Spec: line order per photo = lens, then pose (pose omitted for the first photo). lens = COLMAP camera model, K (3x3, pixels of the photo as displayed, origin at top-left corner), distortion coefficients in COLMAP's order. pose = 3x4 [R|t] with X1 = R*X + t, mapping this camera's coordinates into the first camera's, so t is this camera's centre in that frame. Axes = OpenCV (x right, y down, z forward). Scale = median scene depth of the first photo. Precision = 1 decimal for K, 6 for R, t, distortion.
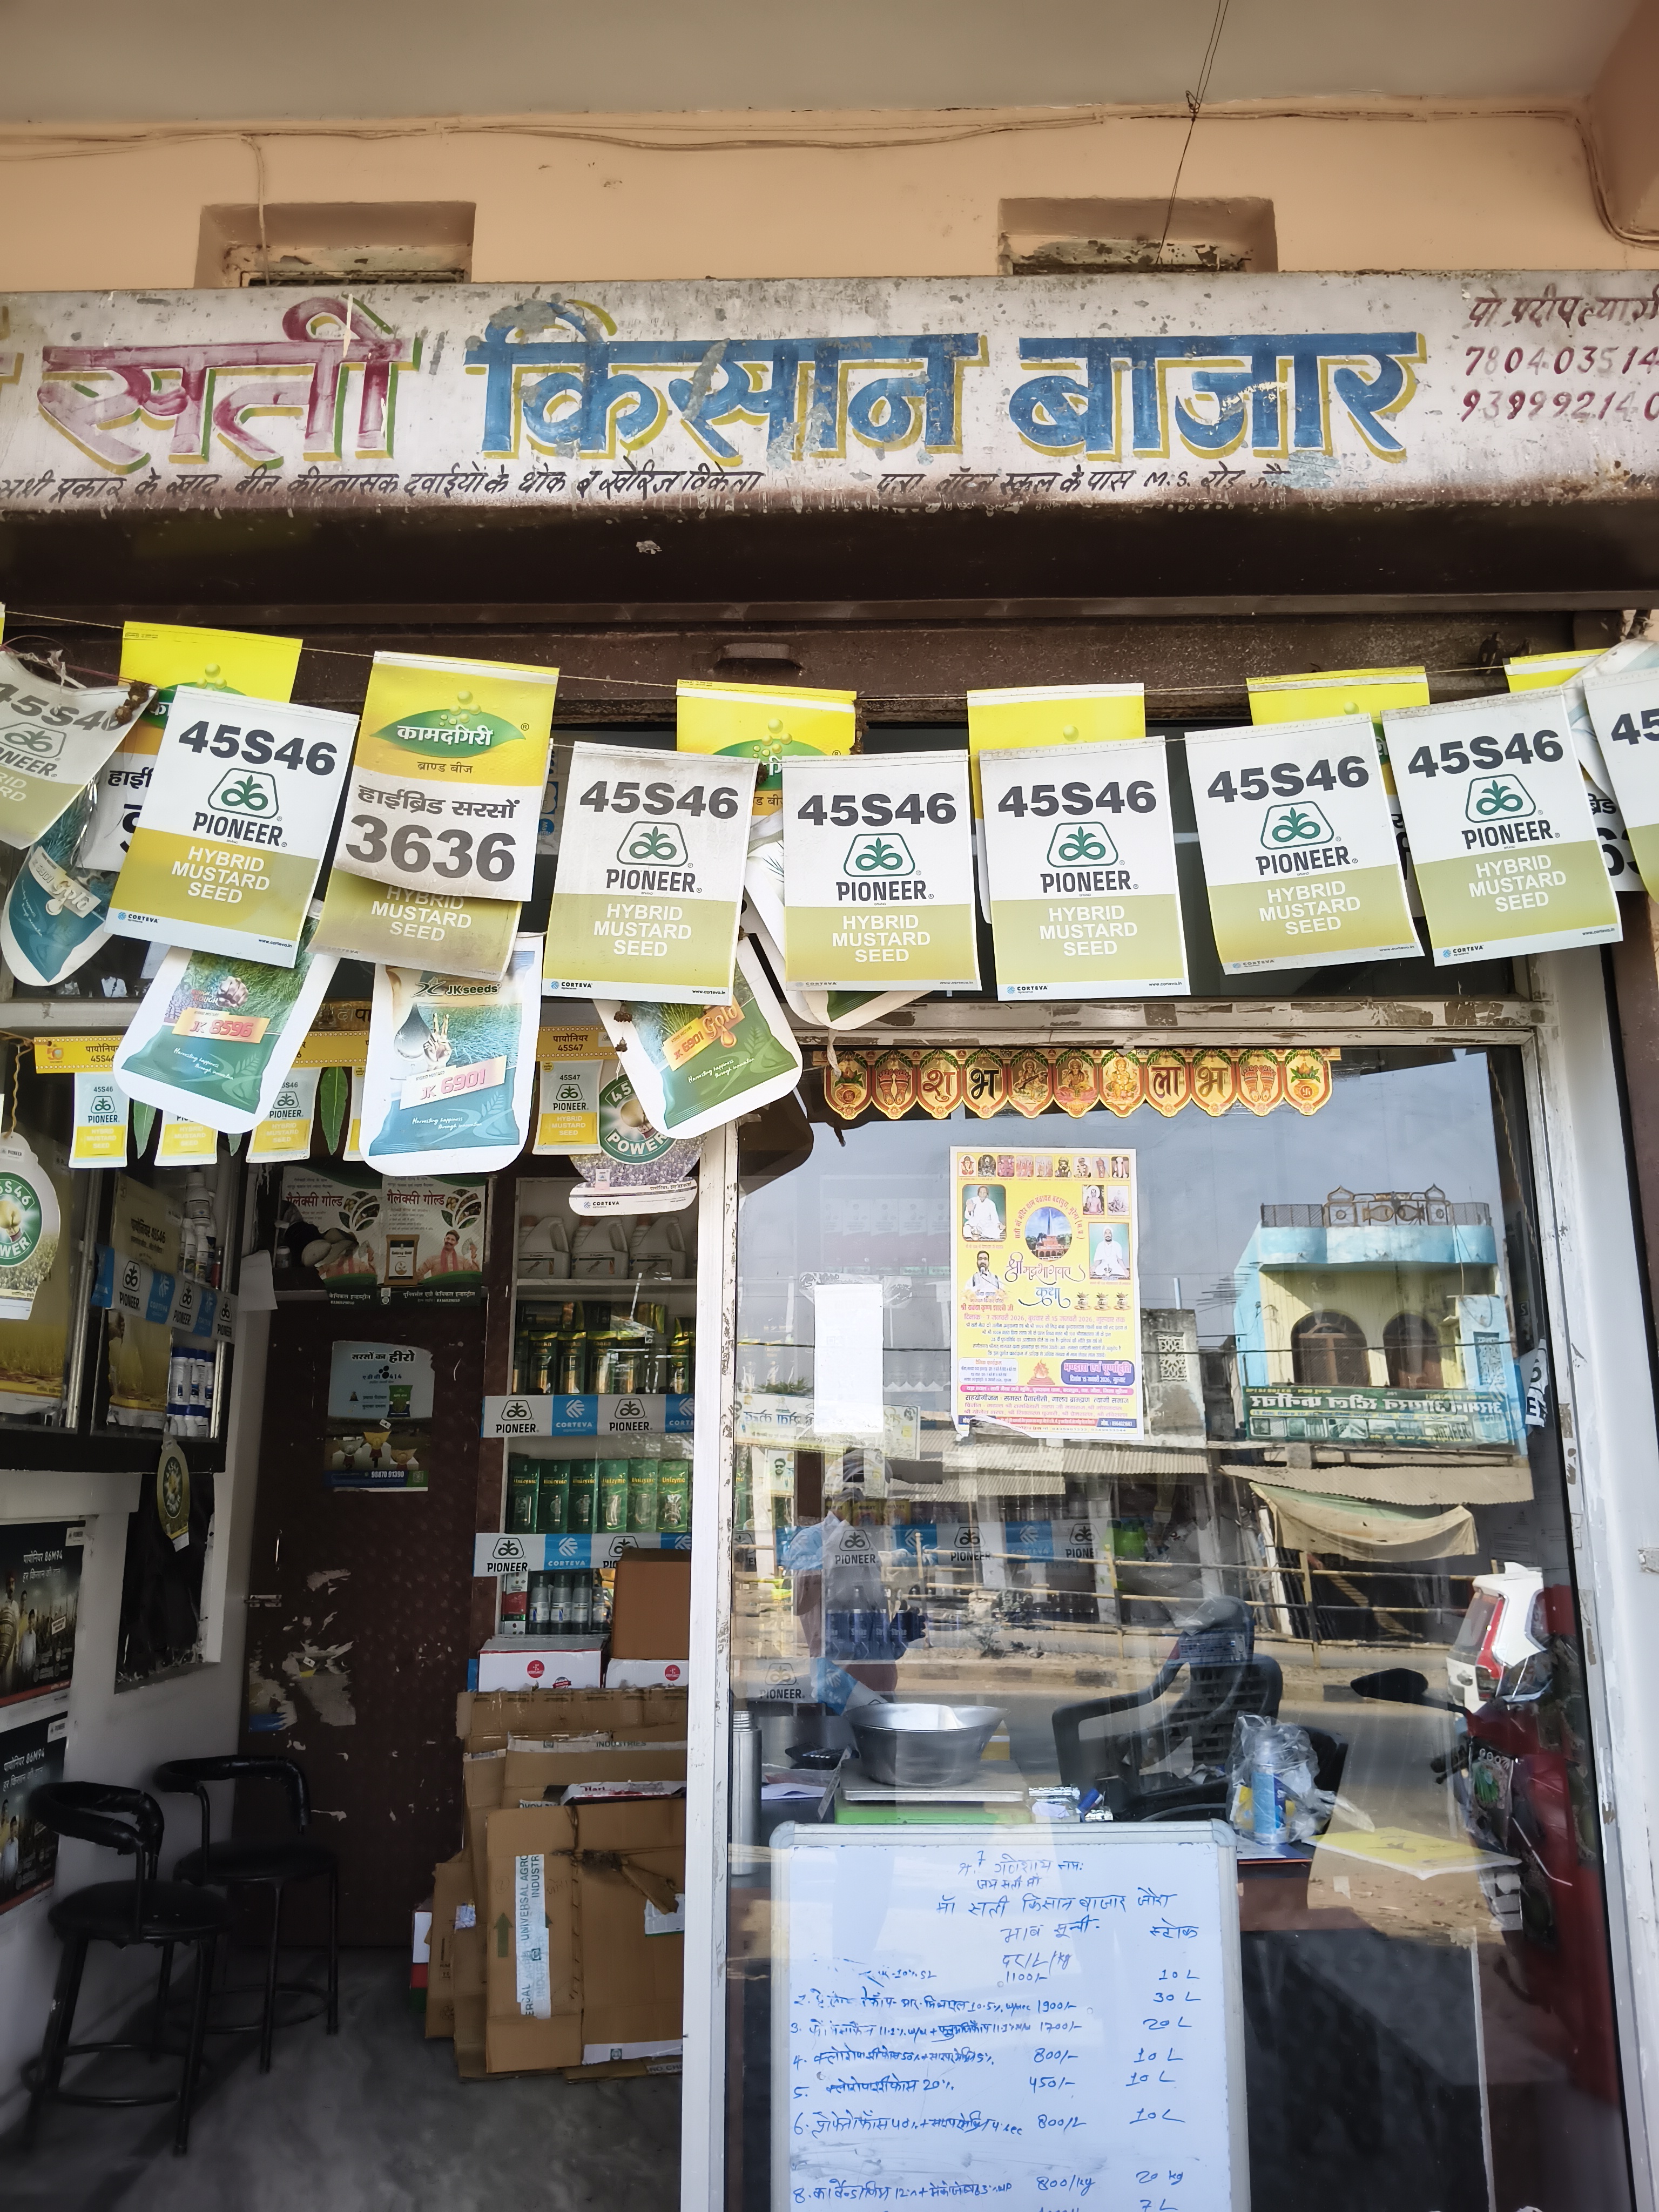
lens RADIAL K [[1677.9, 0, 873.8], [0, 1677.9, 1114.6], [0, 0, 1]] dist [0.032015, -0.071508]
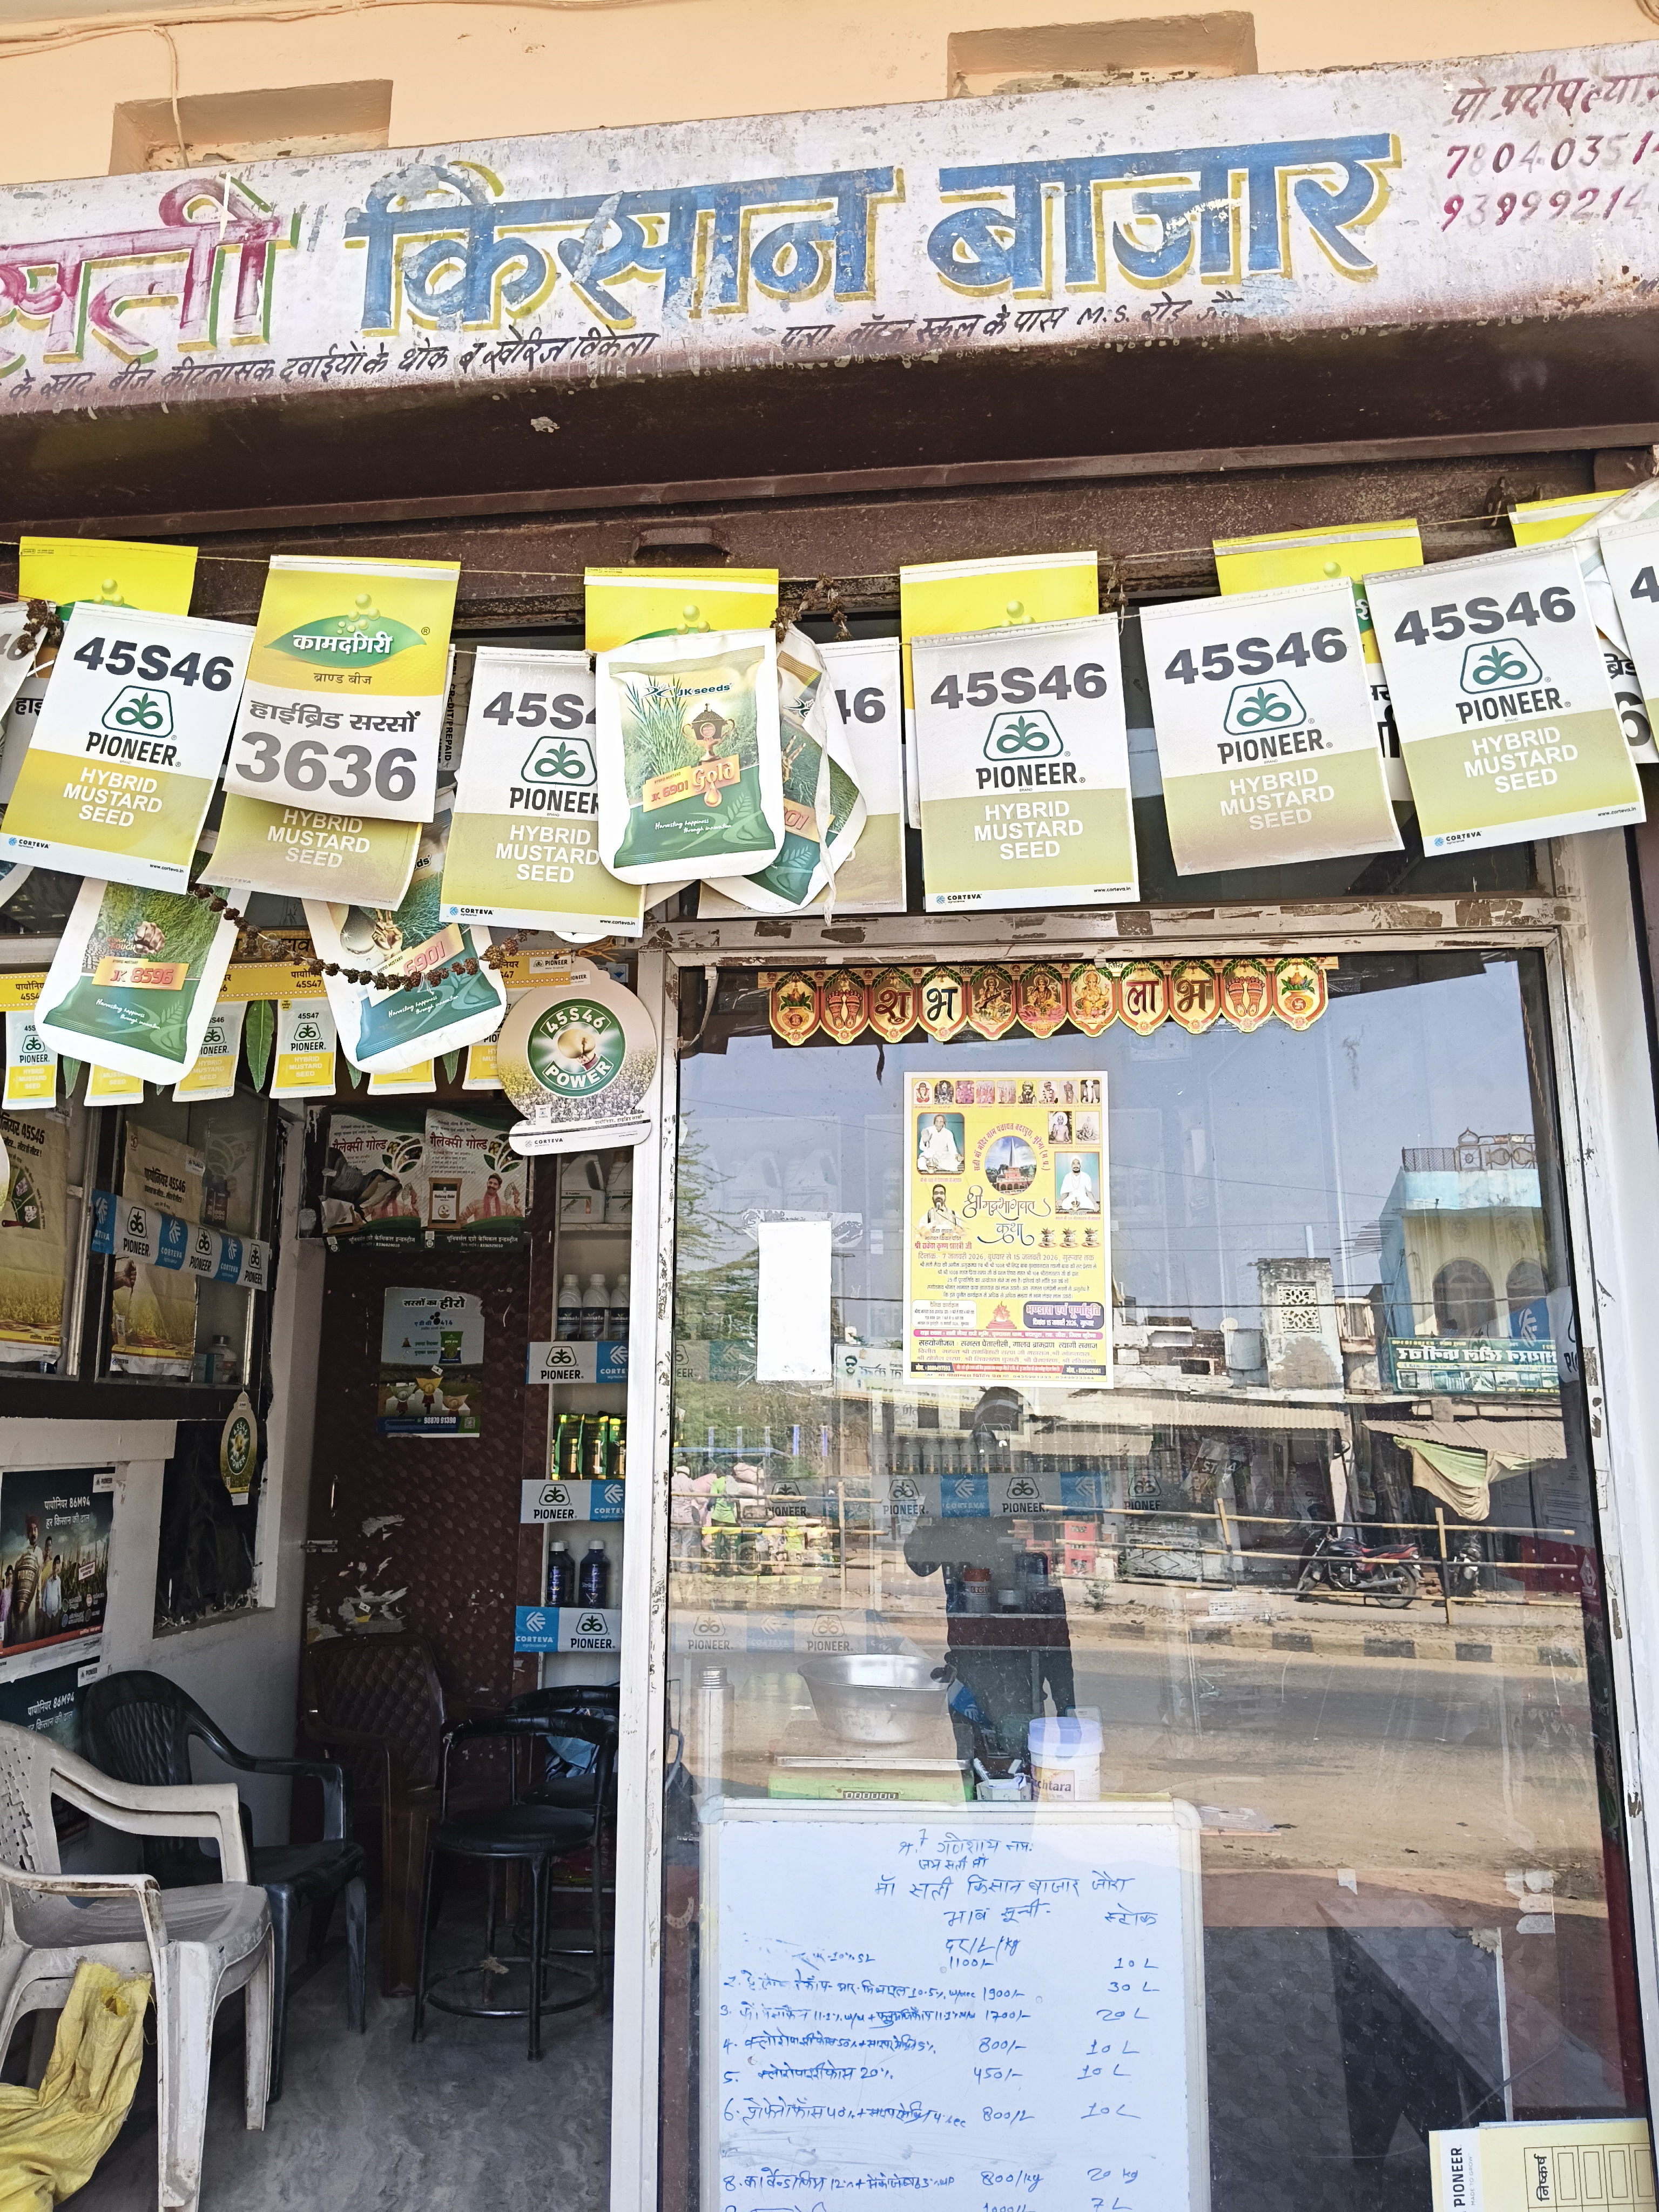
lens RADIAL K [[1677.9, 0, 873.8], [0, 1677.9, 1114.6], [0, 0, 1]] dist [0.032015, -0.071508]
pose [[0.995359, -0.014807, -0.095084, 0.129871], [0.017746, 0.999388, 0.030134, 0.015957], [0.094580, -0.031681, 0.995013, 0.087006]]
